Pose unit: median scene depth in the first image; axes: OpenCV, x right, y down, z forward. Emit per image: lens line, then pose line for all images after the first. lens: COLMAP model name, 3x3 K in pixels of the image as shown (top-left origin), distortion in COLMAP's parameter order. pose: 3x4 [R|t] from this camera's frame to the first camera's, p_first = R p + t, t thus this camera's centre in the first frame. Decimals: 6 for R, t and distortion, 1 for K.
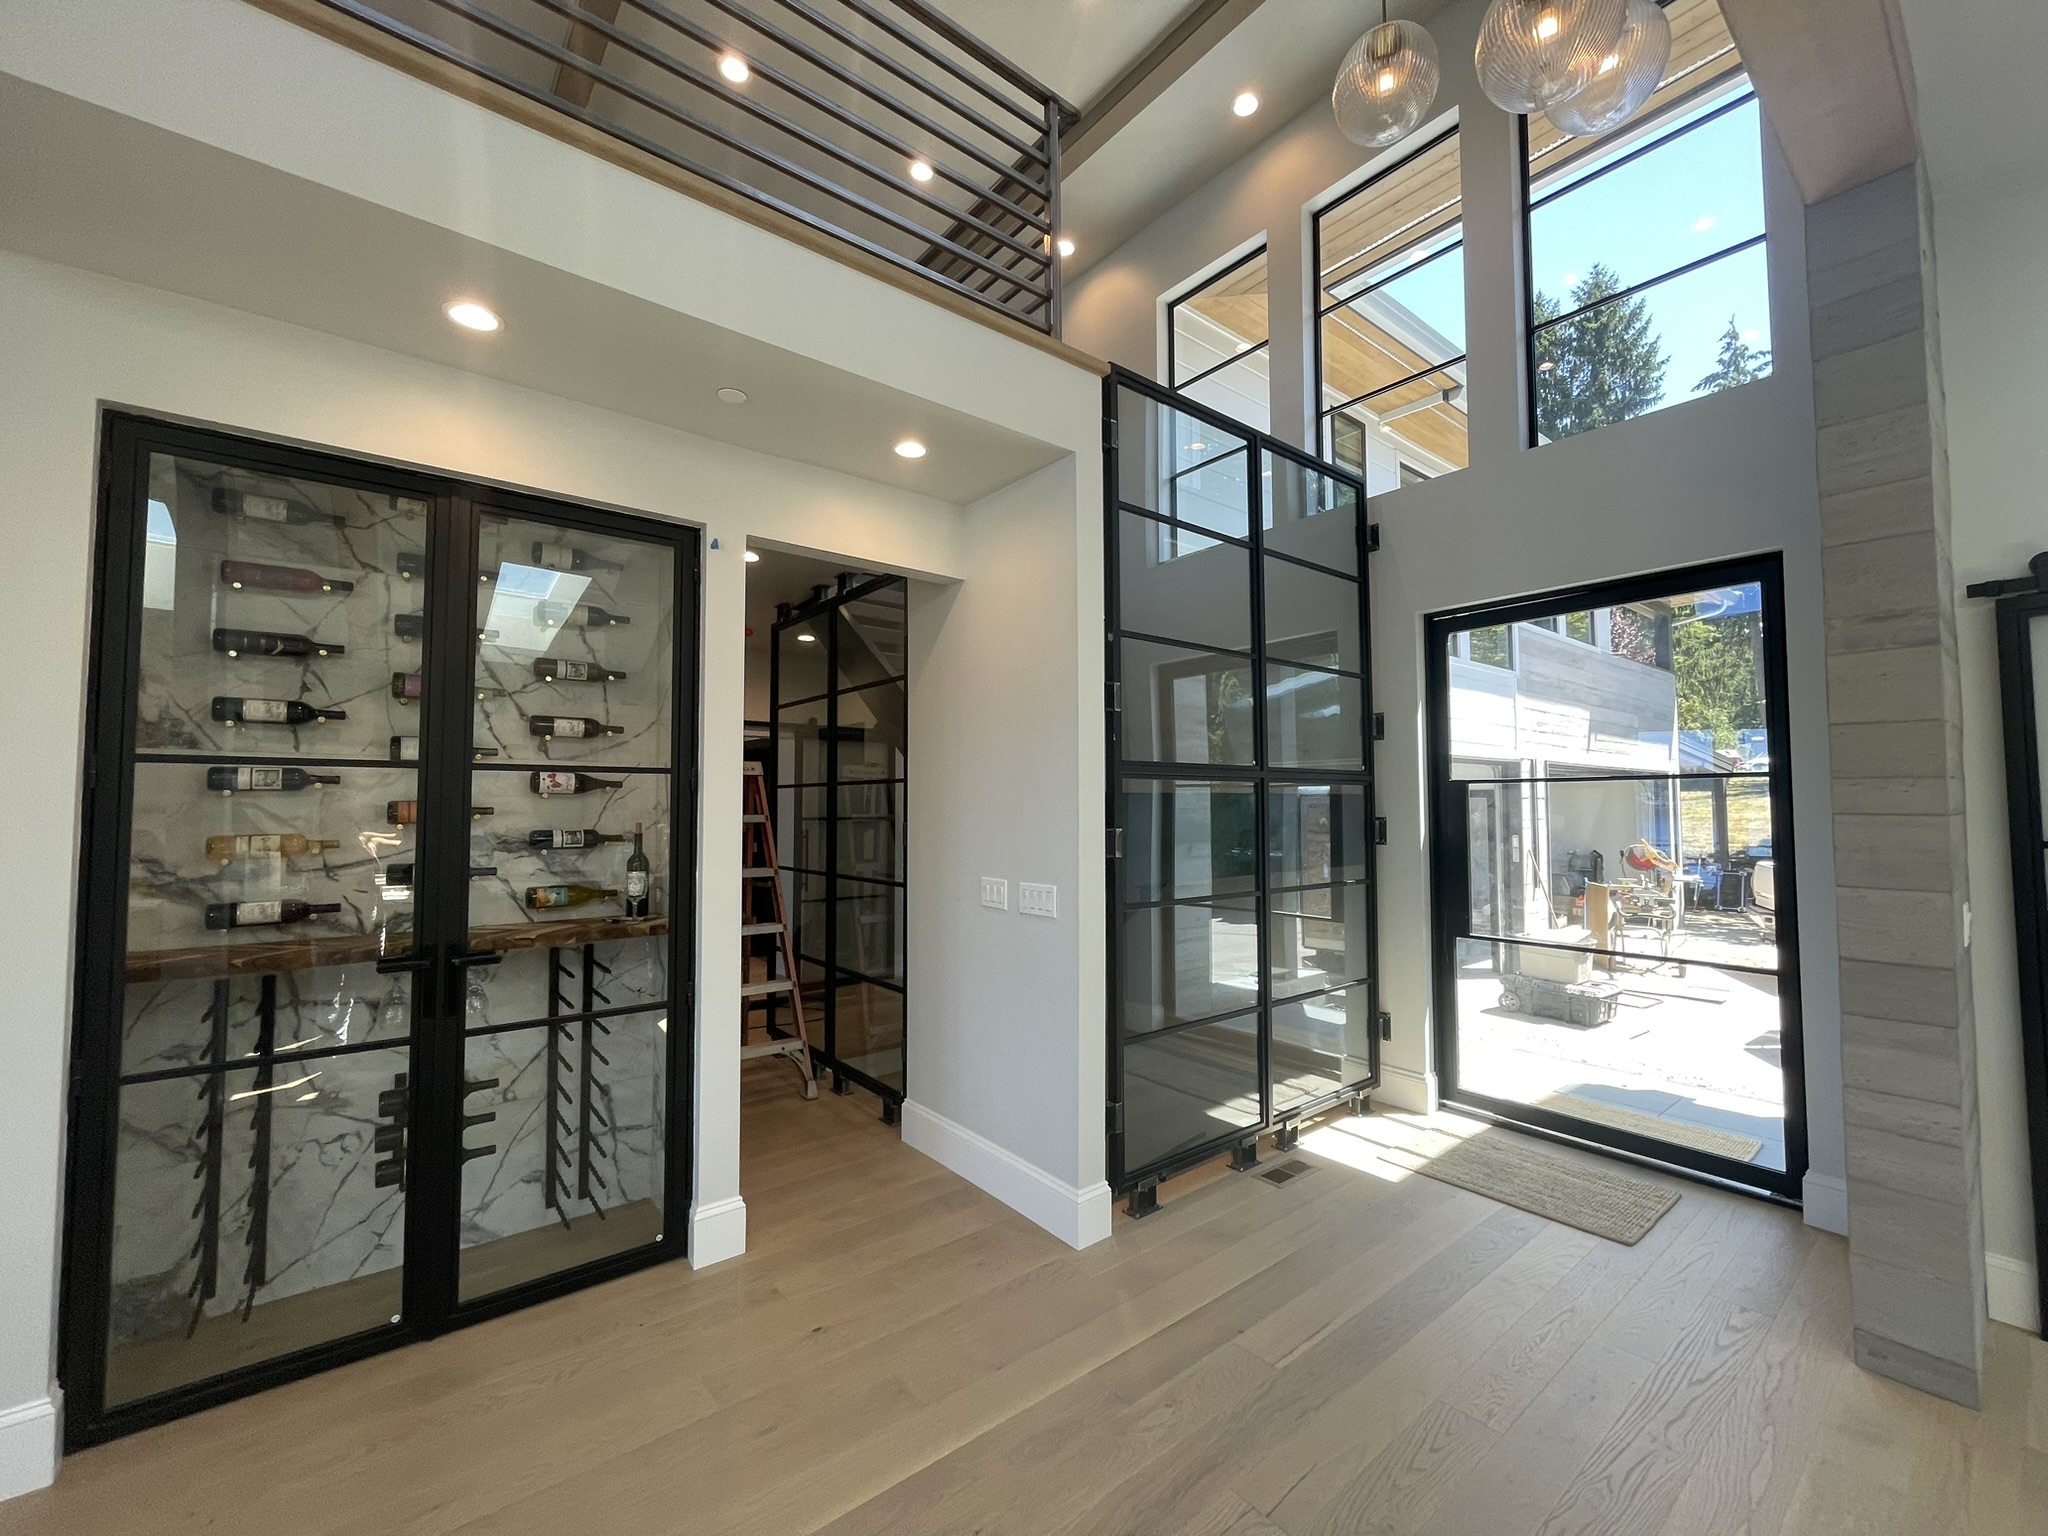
lens RADIAL K [[836.1, 0, 1017.7], [0, 836.1, 759.2], [0, 0, 1]] dist [-0.000344, 0.000335]
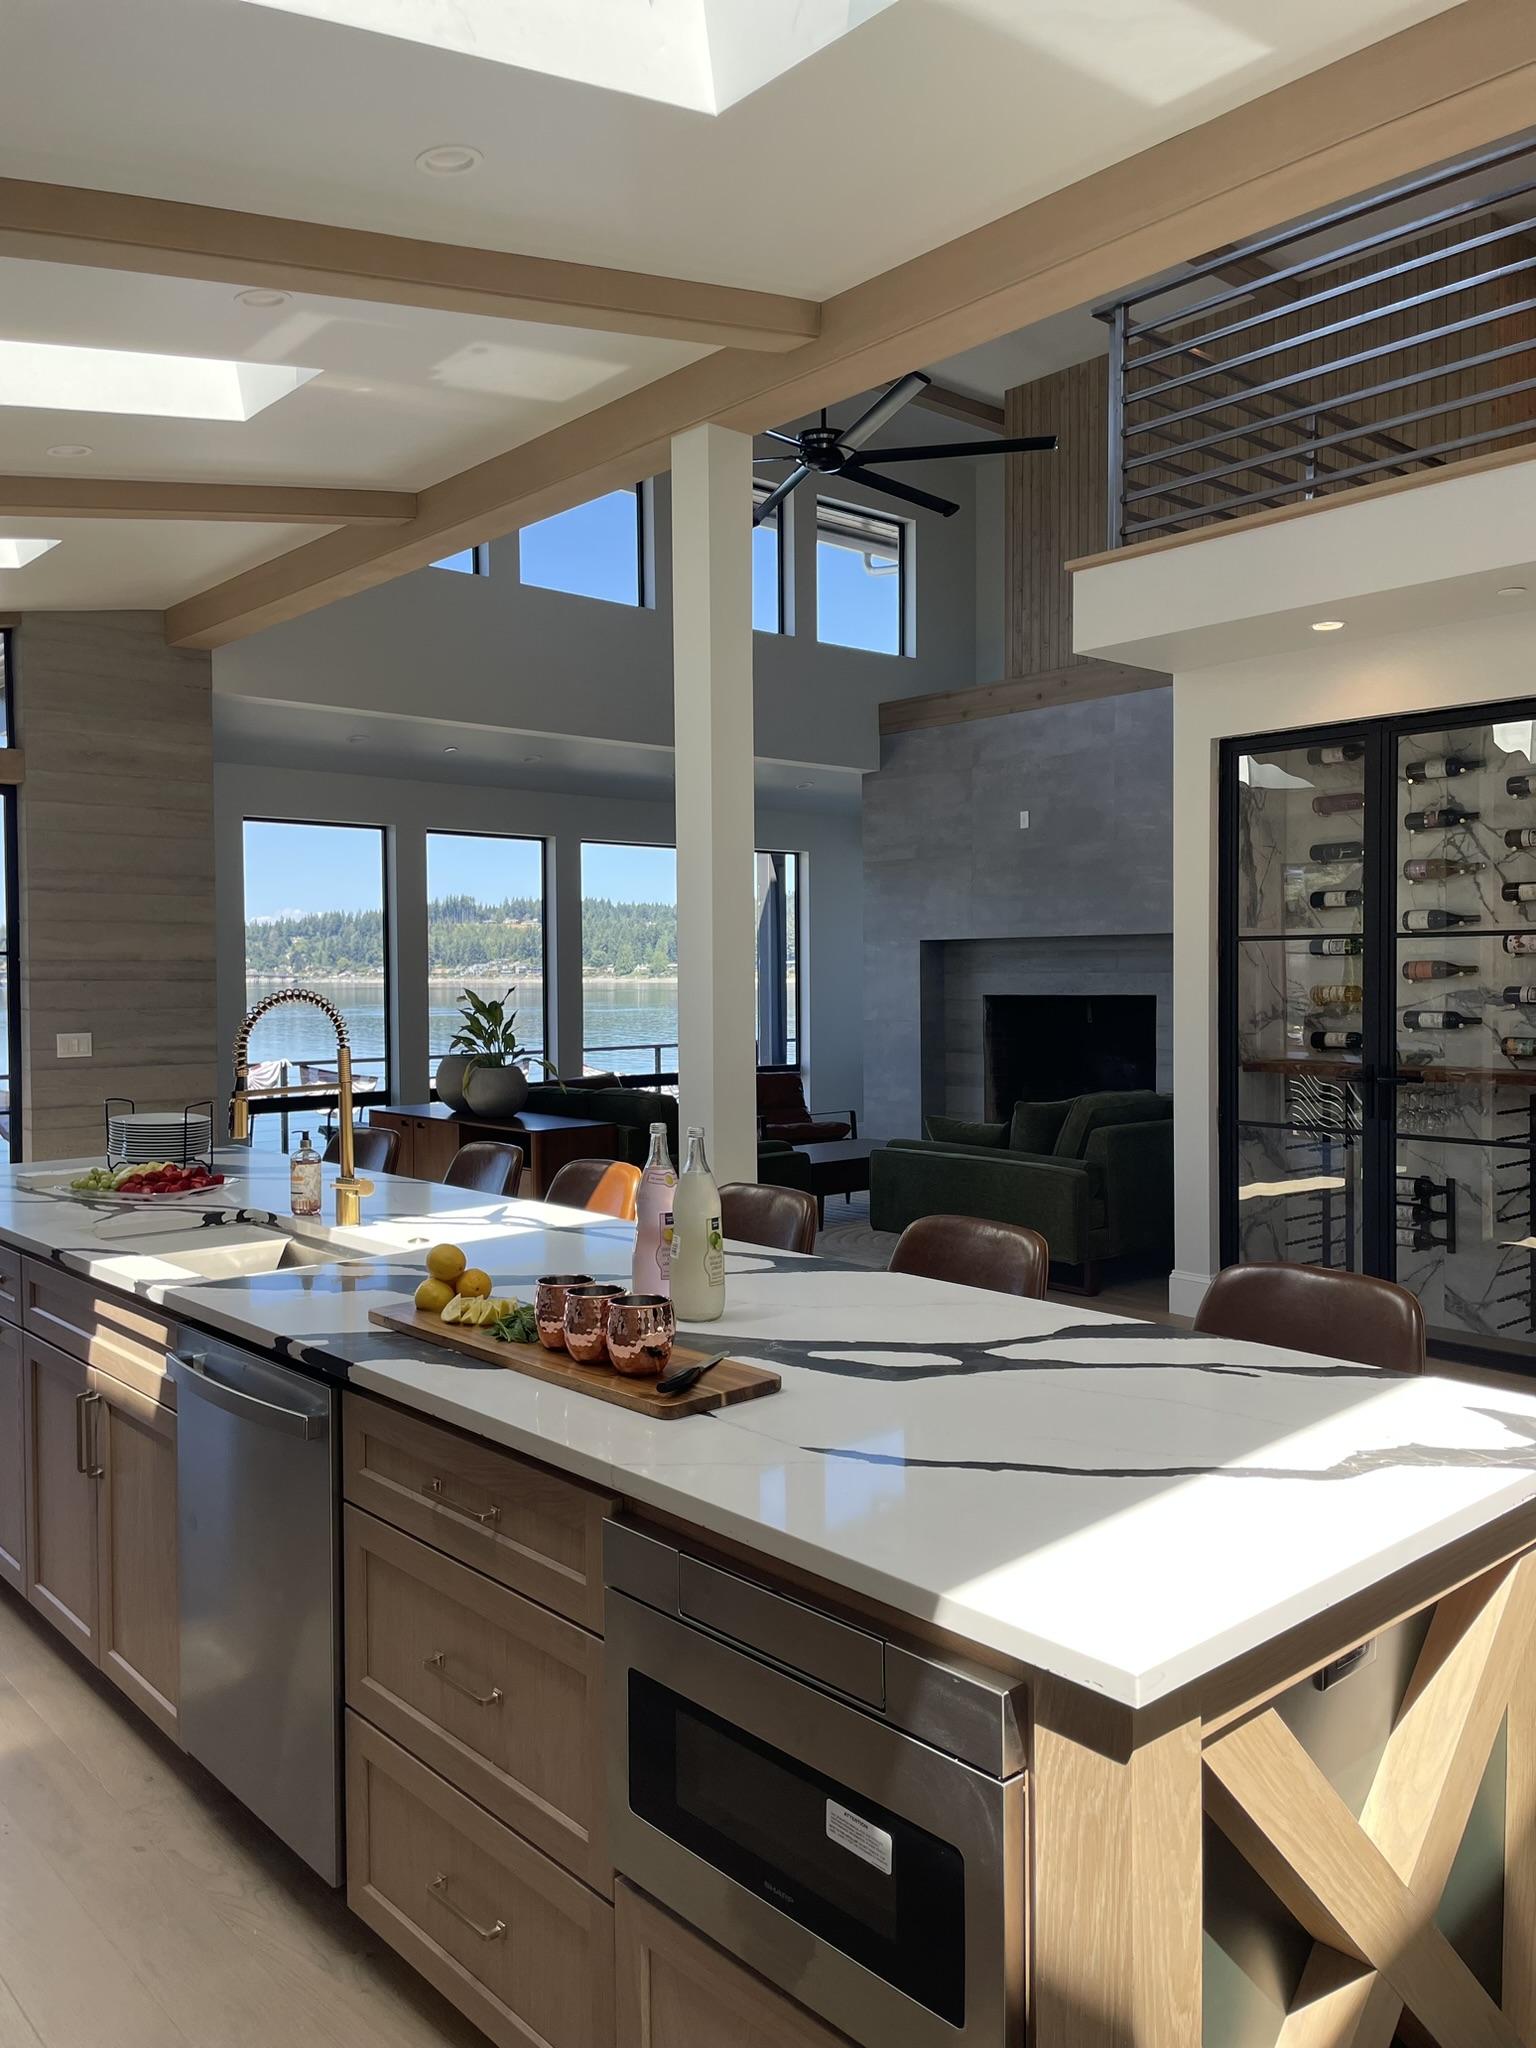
lens RADIAL K [[1552.8, 0, 771.2], [0, 1552.8, 1017.2], [0, 0, 1]] dist [0.084449, -0.104651]
pose [[0.064688, 0.032210, -0.997386, 1.403115], [0.062667, 0.997375, 0.036275, -0.012272], [0.995936, -0.064850, 0.062500, -0.115758]]
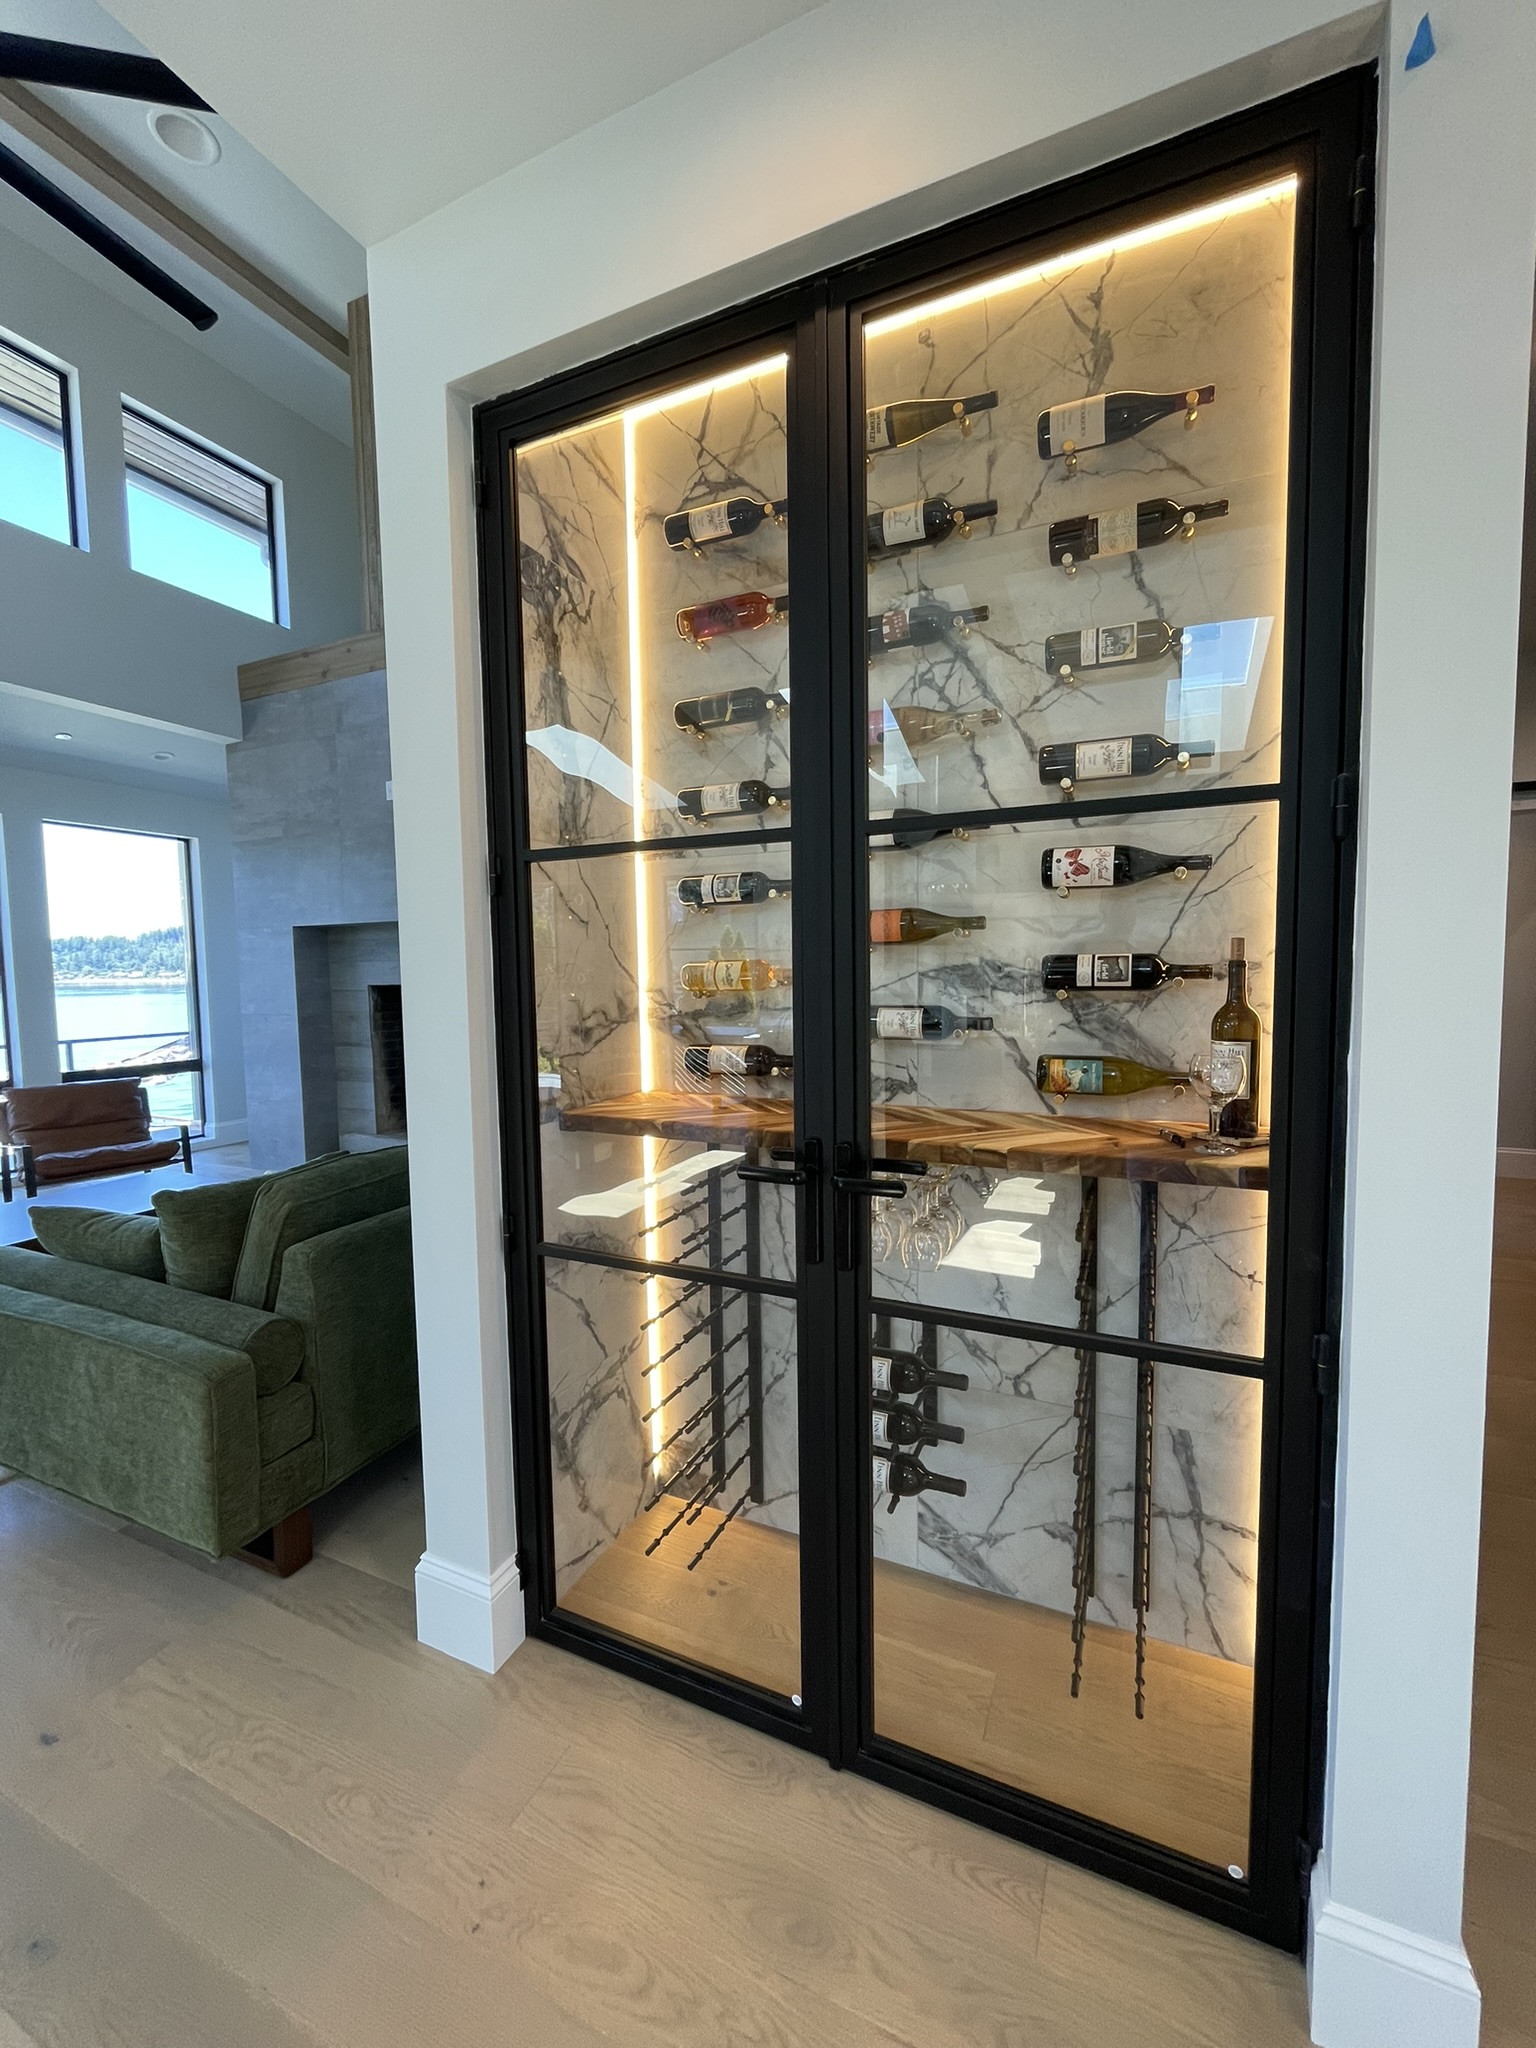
lens RADIAL K [[836.1, 0, 764.8], [0, 836.1, 1029.6], [0, 0, 1]] dist [-0.000344, 0.000335]
pose [[0.457932, 0.062515, -0.886787, -0.155697], [0.062543, 0.992787, 0.102284, 0.062205], [0.886785, -0.102301, 0.450719, 0.545889]]
